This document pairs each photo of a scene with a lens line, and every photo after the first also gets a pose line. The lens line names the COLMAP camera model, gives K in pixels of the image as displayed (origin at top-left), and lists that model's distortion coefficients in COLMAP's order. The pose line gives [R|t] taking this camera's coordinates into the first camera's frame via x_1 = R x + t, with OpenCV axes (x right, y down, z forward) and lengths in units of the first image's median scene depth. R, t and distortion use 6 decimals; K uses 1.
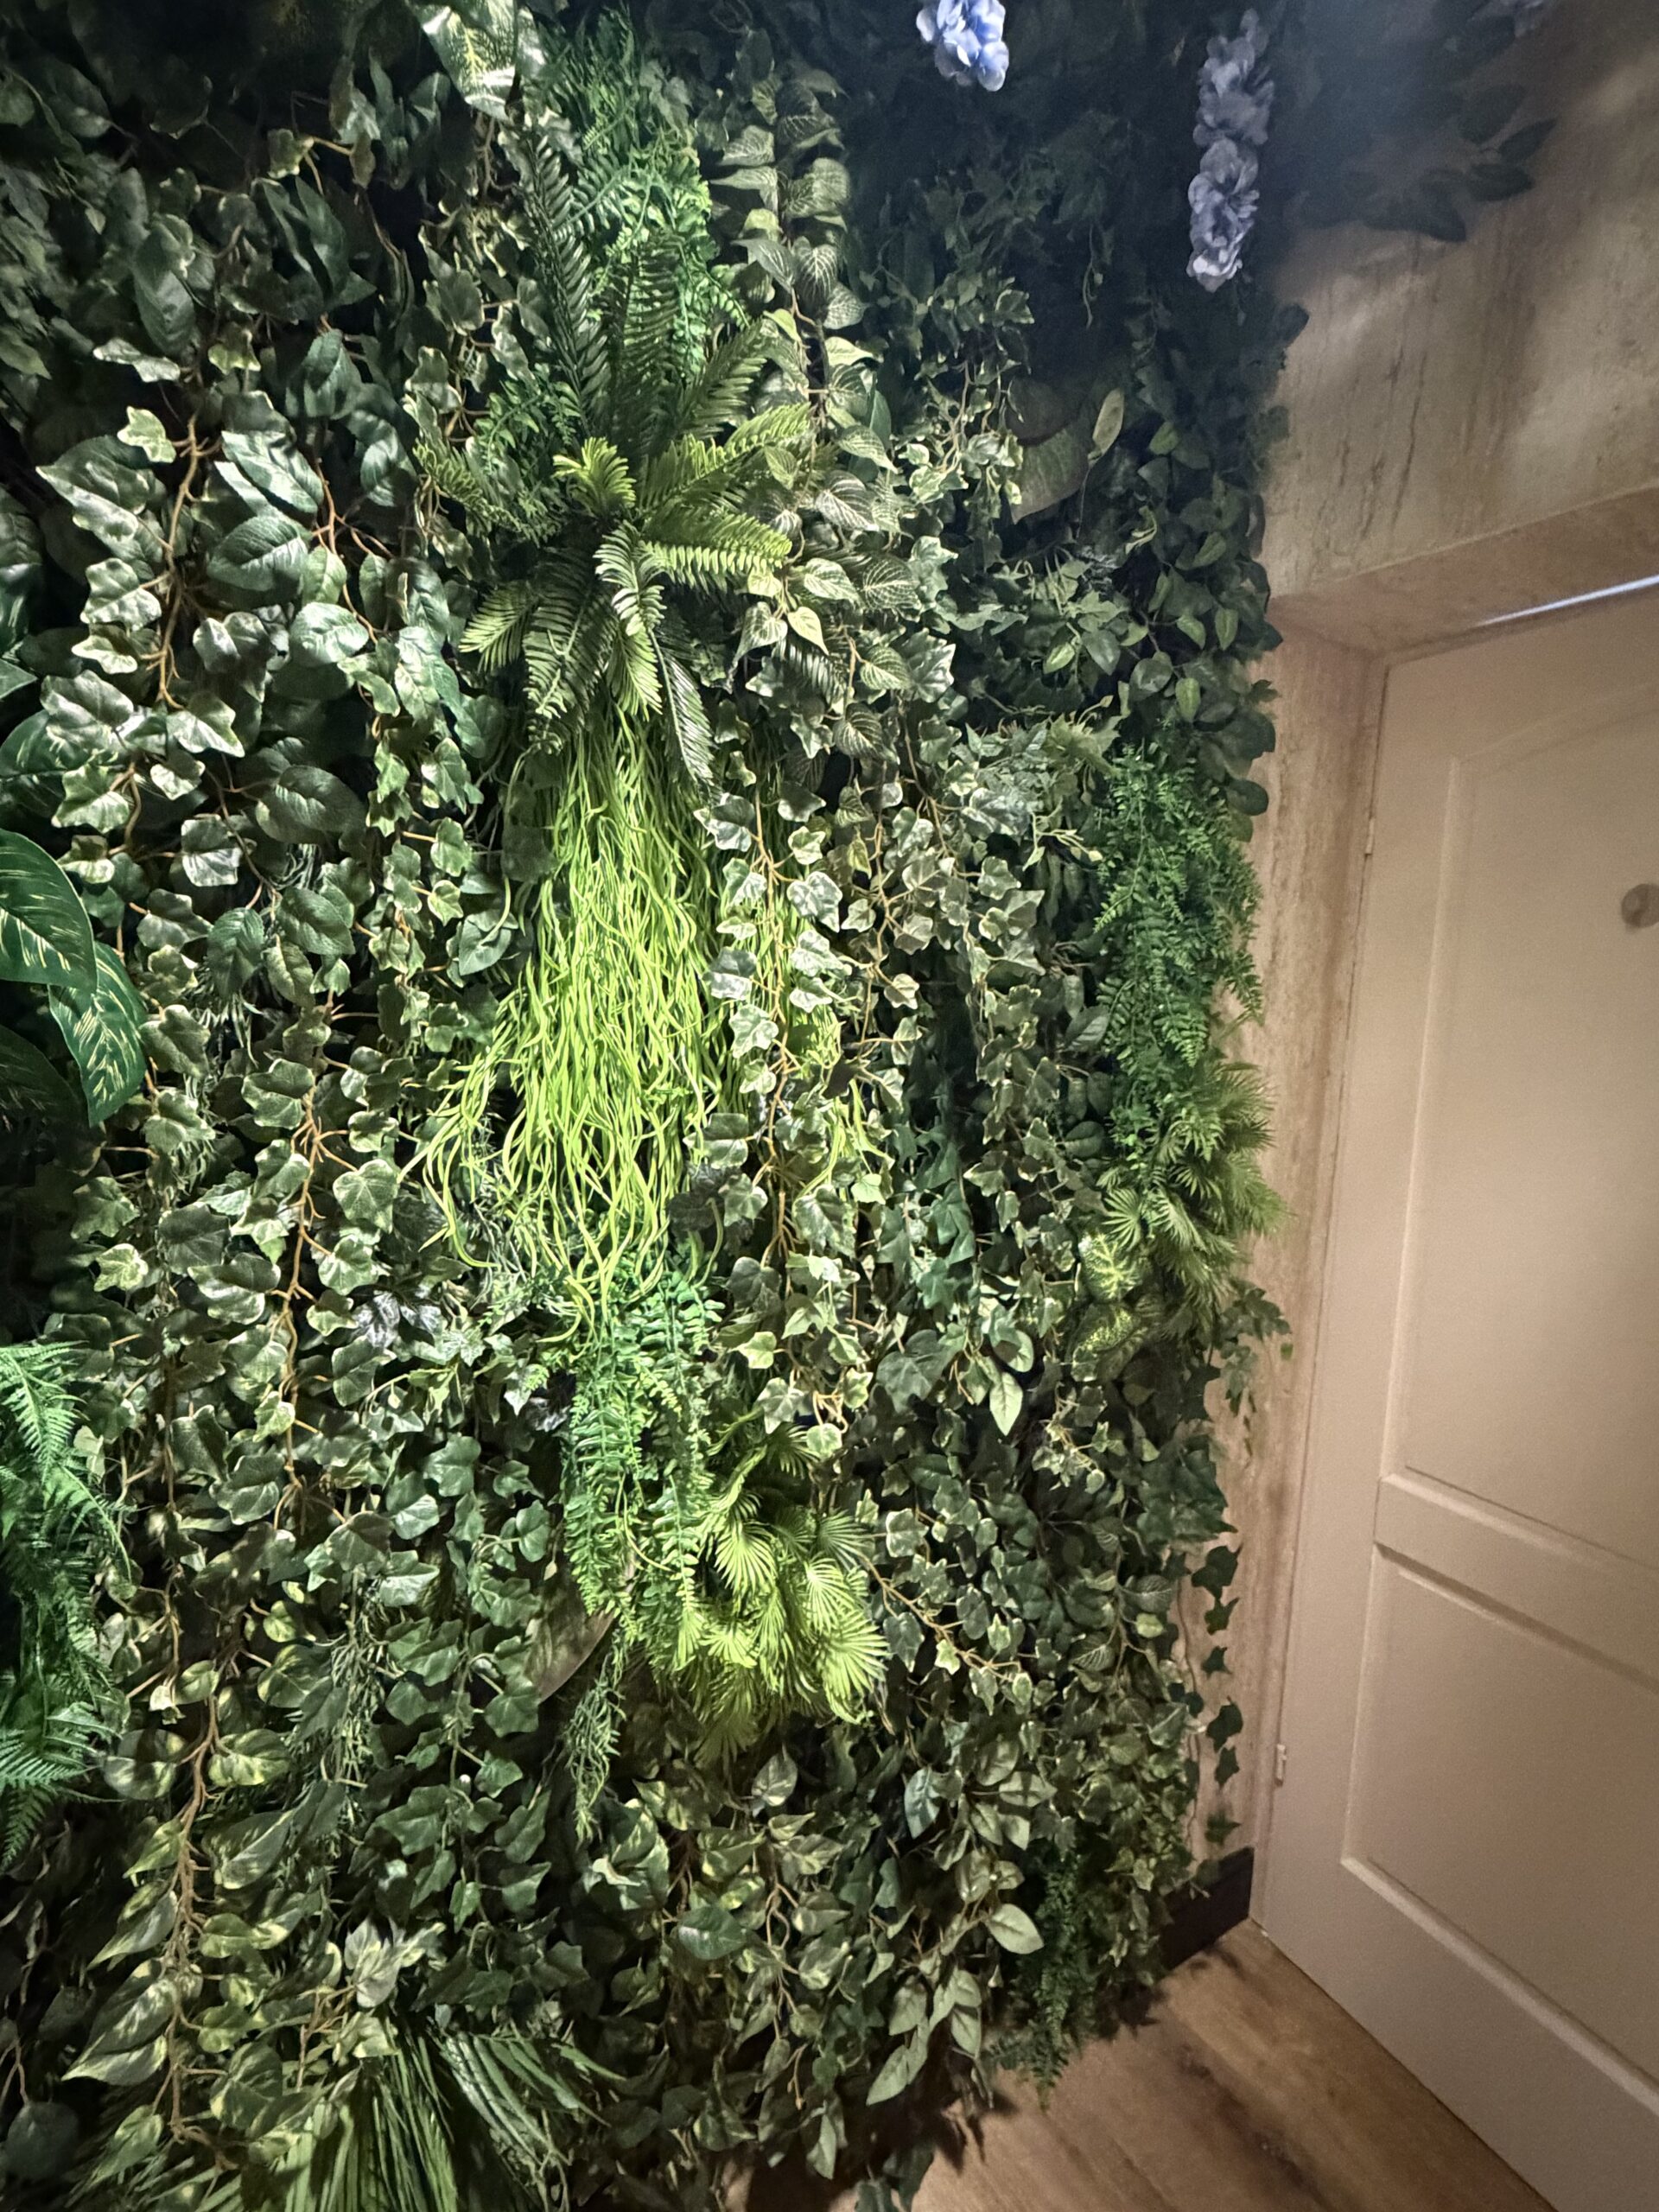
lens RADIAL K [[1120.7, 0, 821.9], [0, 1120.7, 1100.4], [0, 0, 1]] dist [-0.000304, -0.000737]
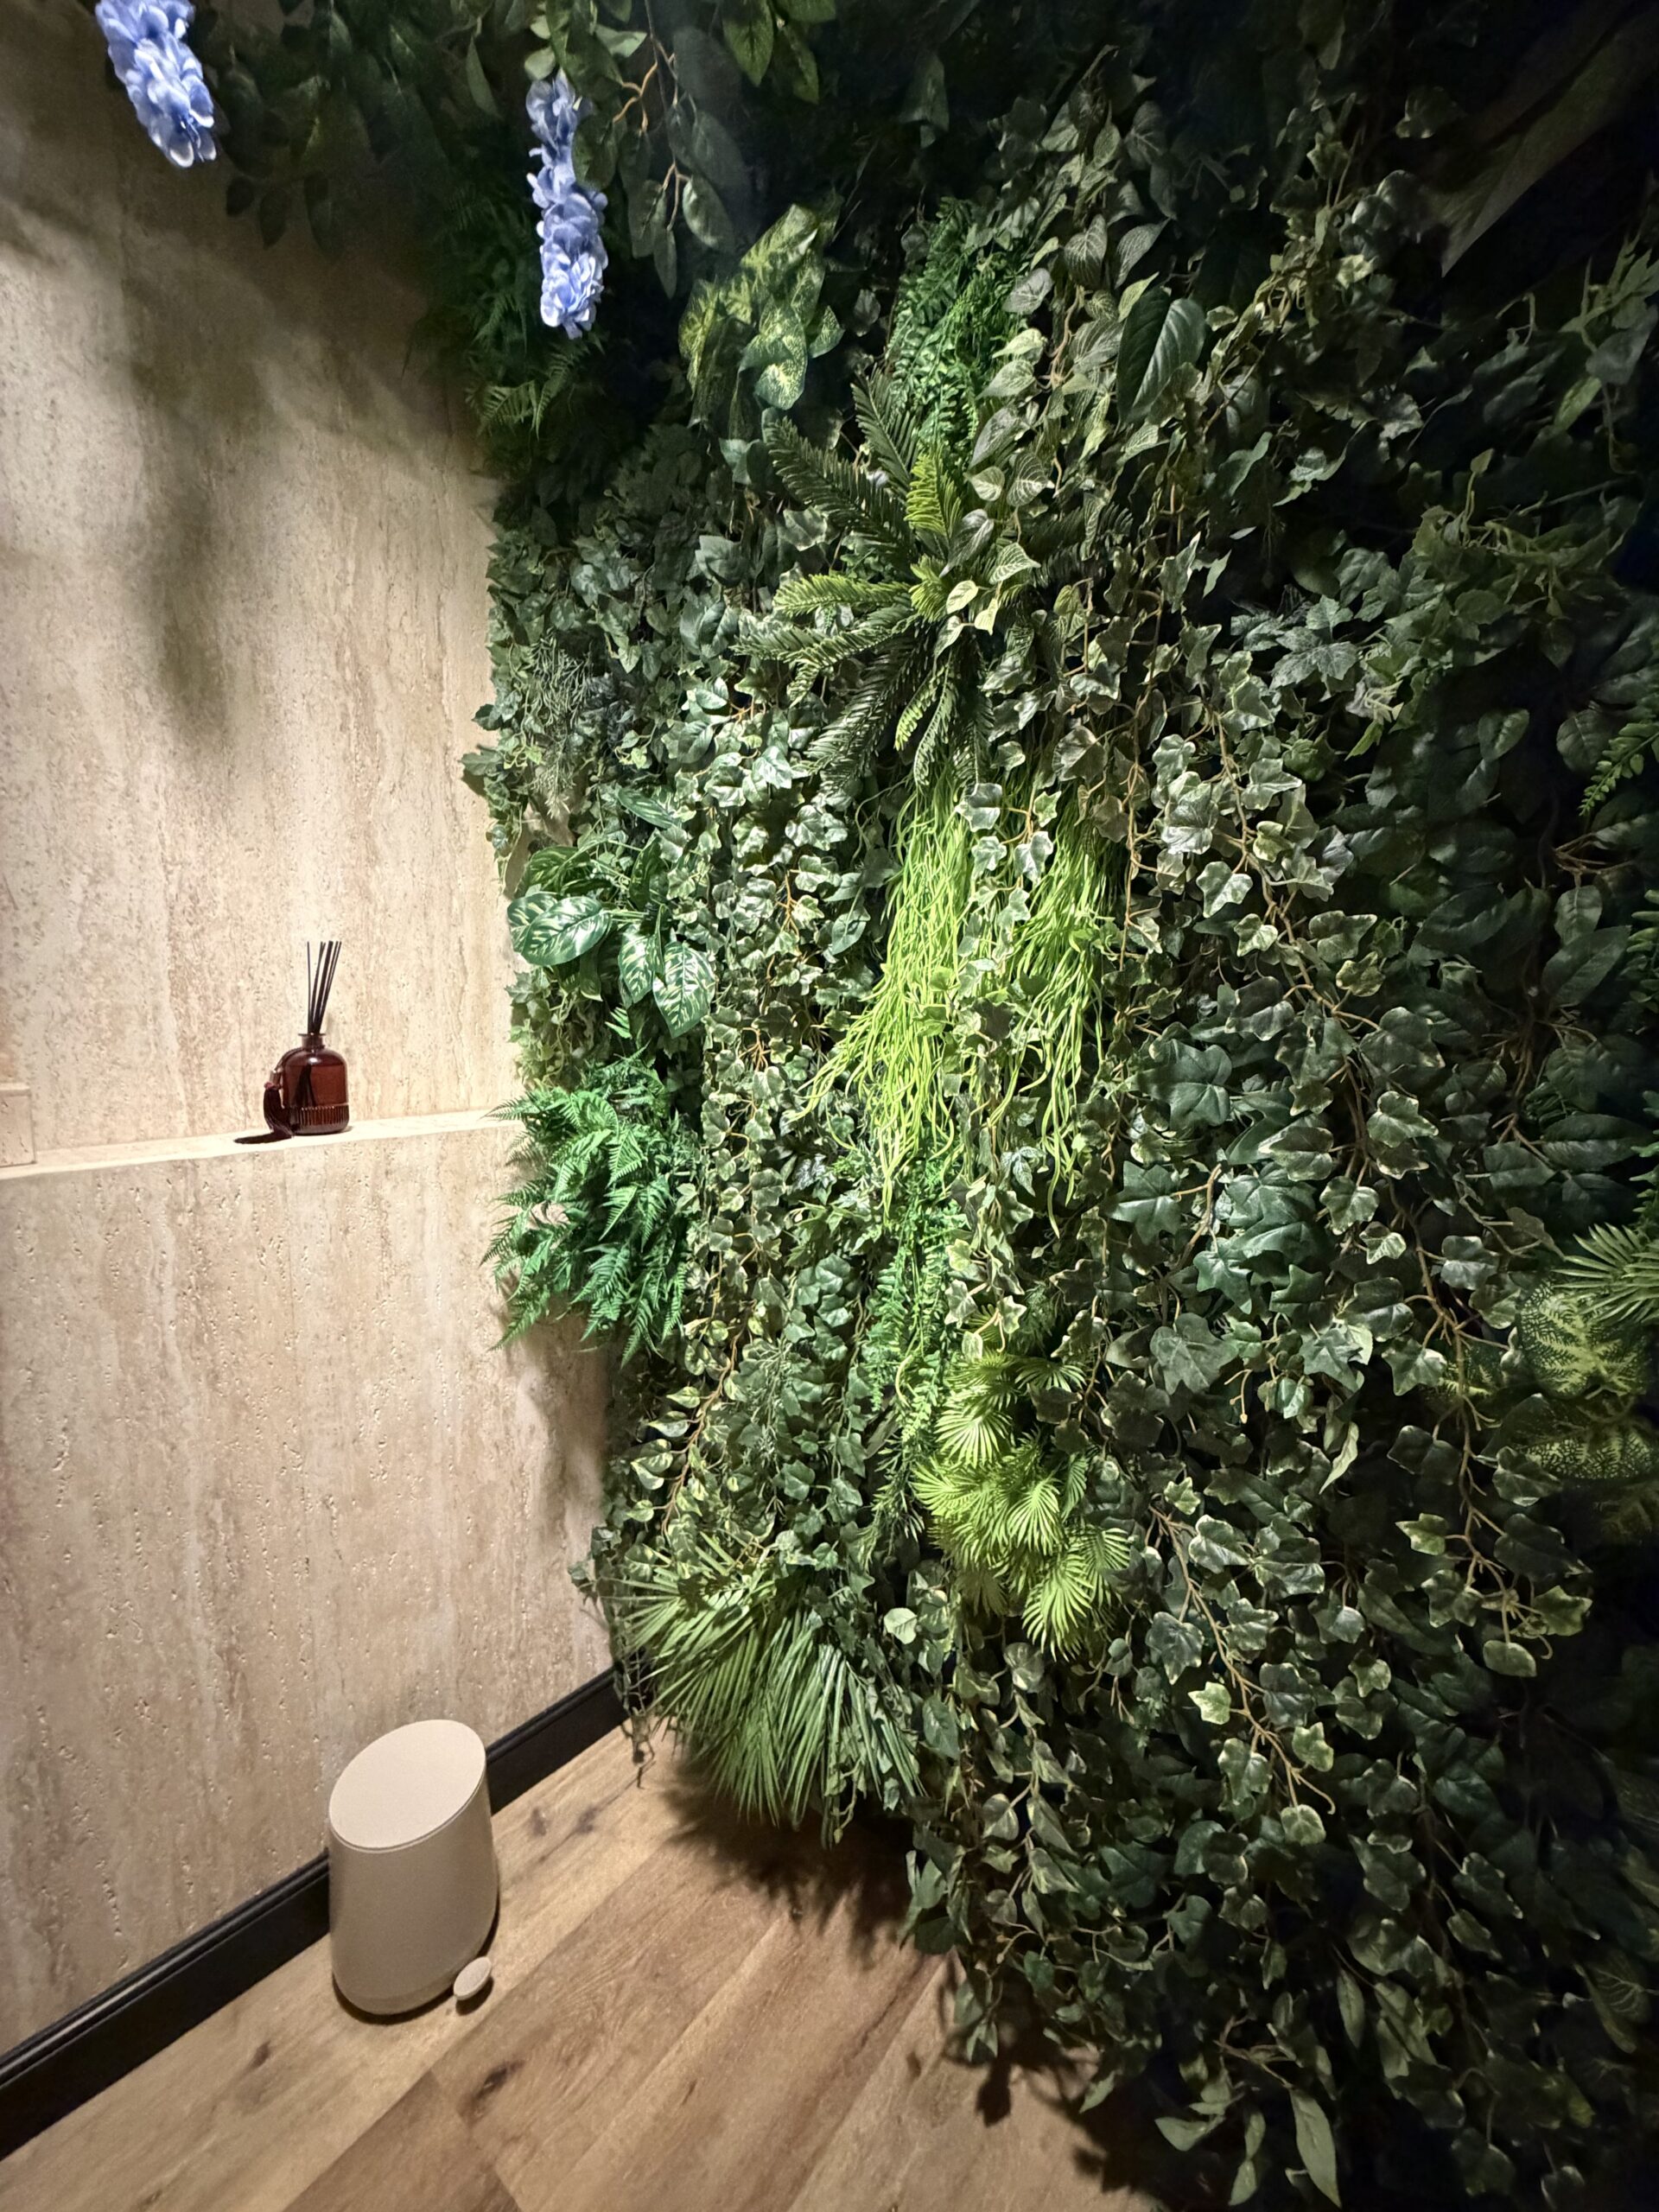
lens RADIAL K [[872.3, 0, 832.2], [0, 872.3, 1098.6], [0, 0, 1]] dist [-0.001488, 0.000391]
pose [[0.301544, 0.066182, -0.951152, 0.792282], [-0.079603, 0.995853, 0.044056, 0.031341], [0.950123, 0.062430, 0.305562, 0.606313]]
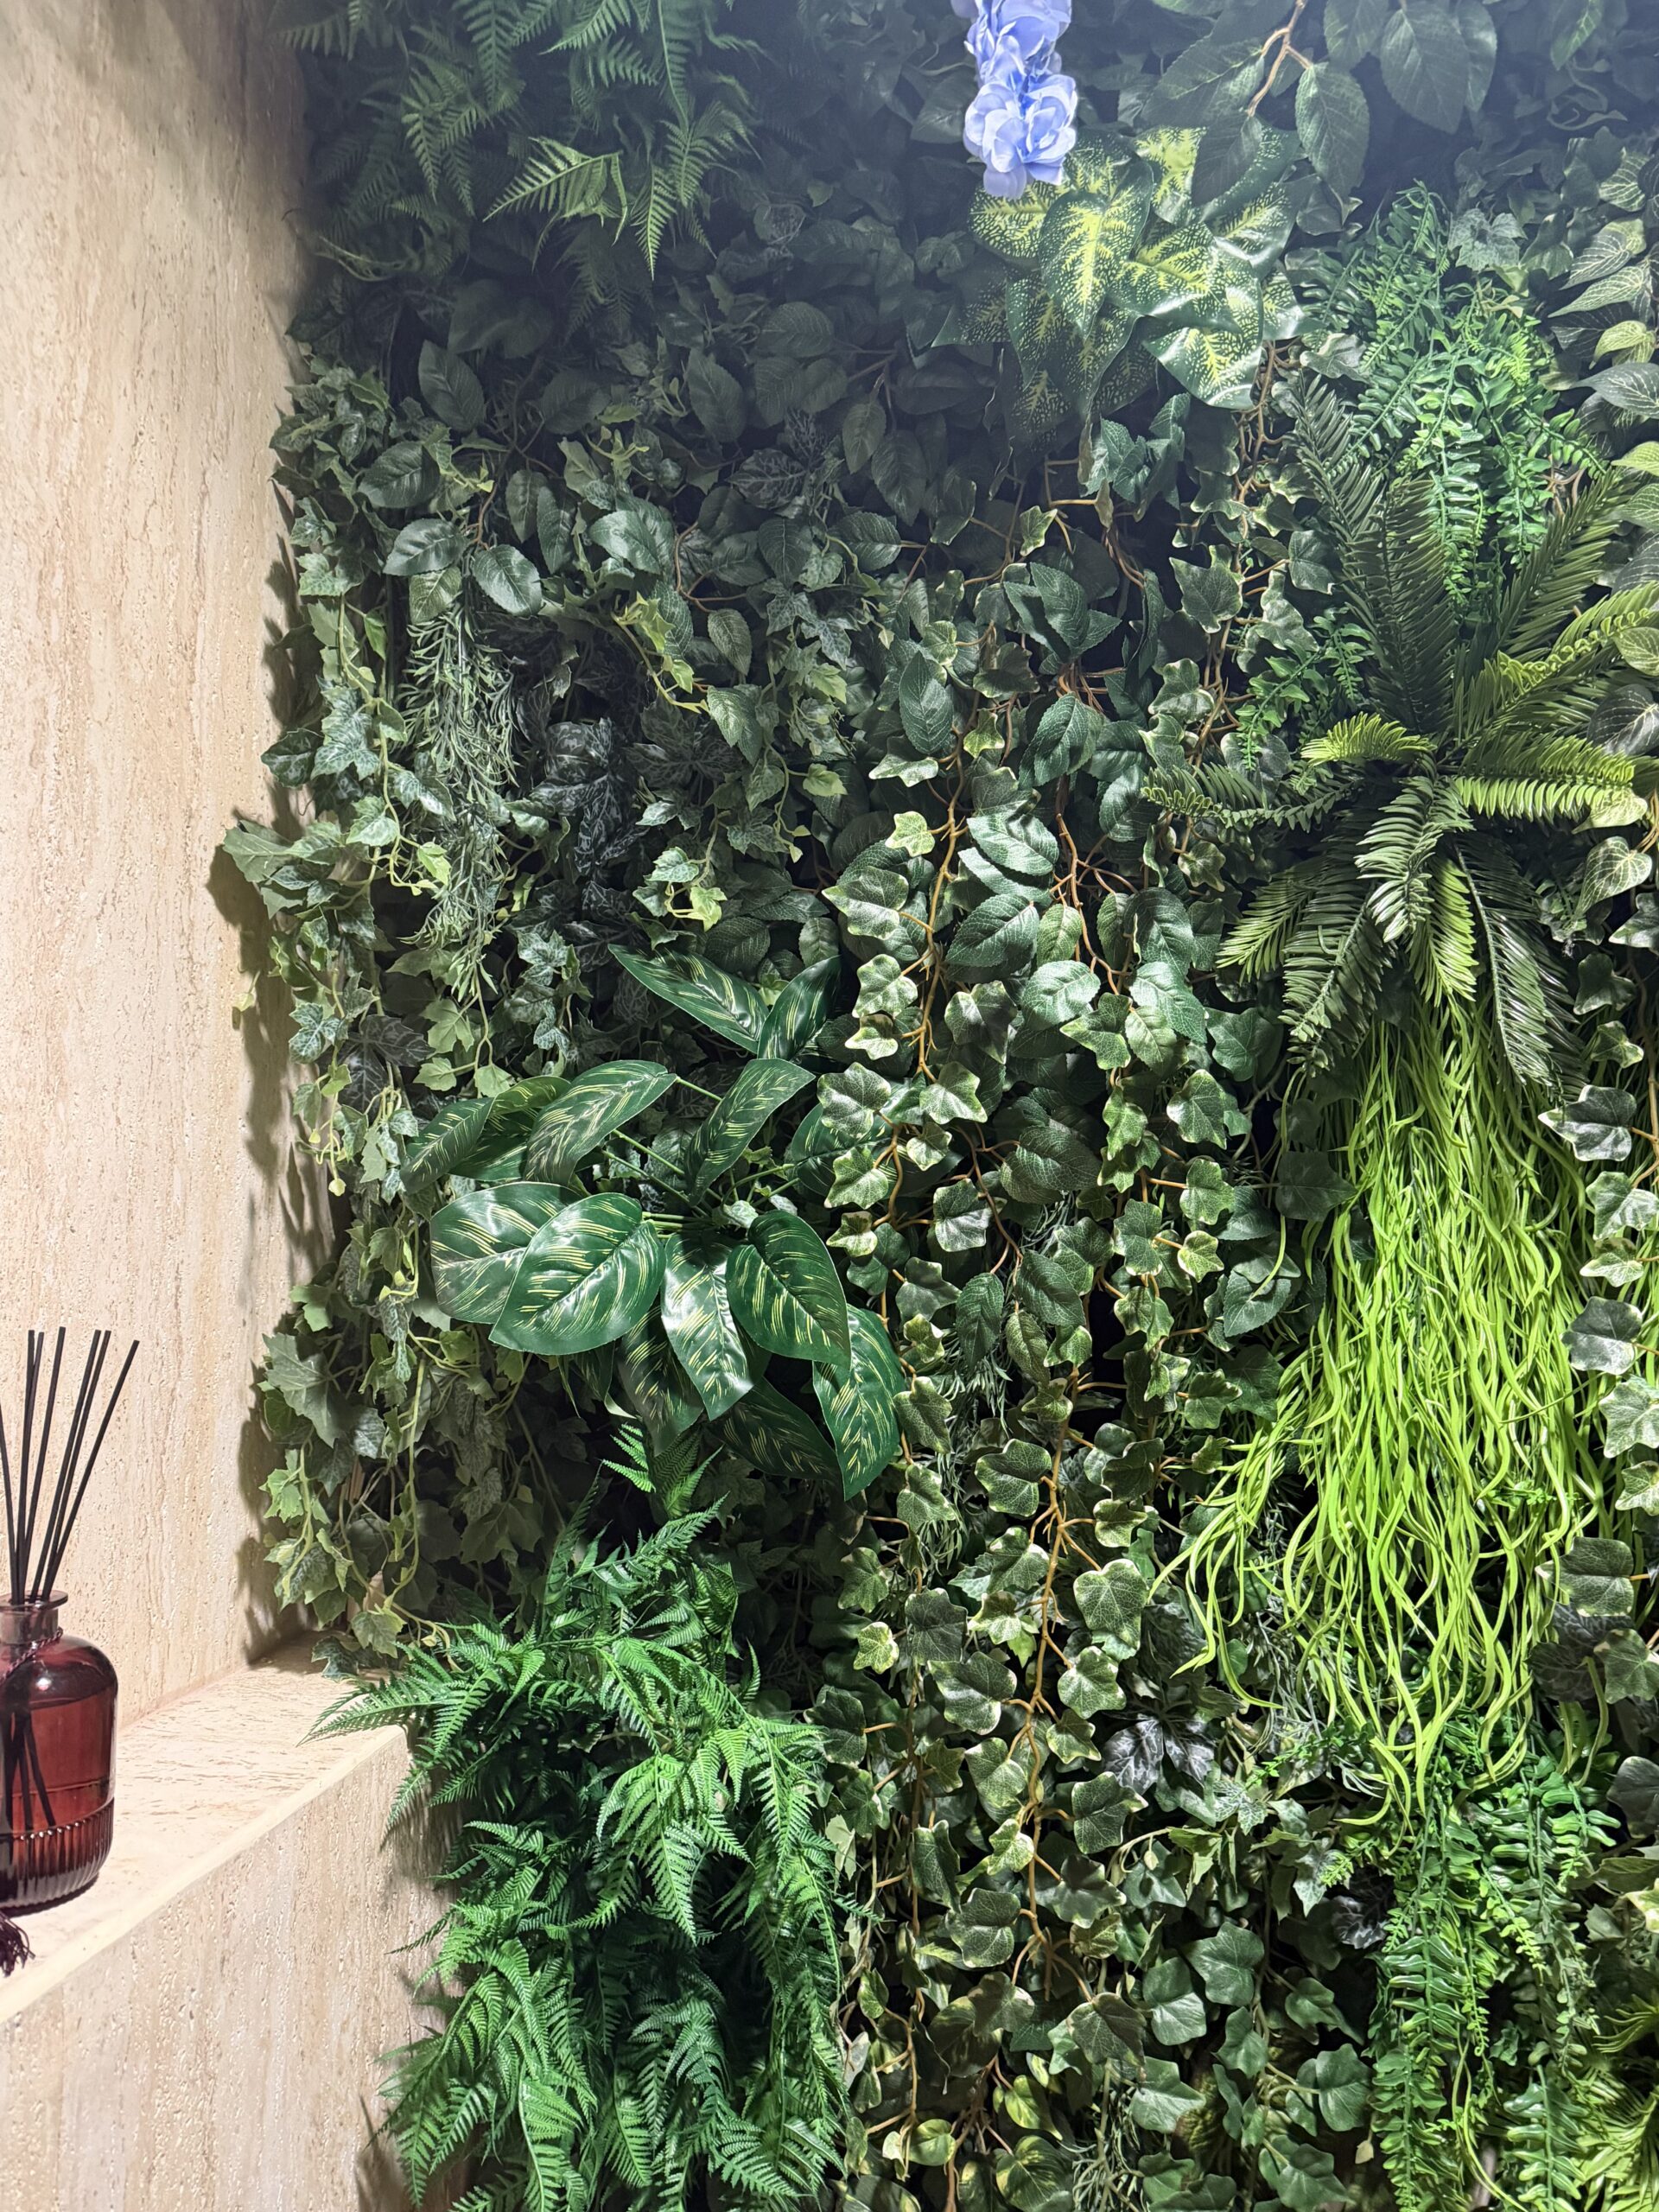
lens RADIAL K [[1598.2, 0, 837.0], [0, 1598.2, 1117.0], [0, 0, 1]] dist [0.046501, -0.062099]
pose [[0.757889, -0.060595, -0.649564, 0.229136], [-0.040213, 0.989445, -0.139221, -0.090782], [0.651143, 0.131635, 0.747452, -0.097467]]
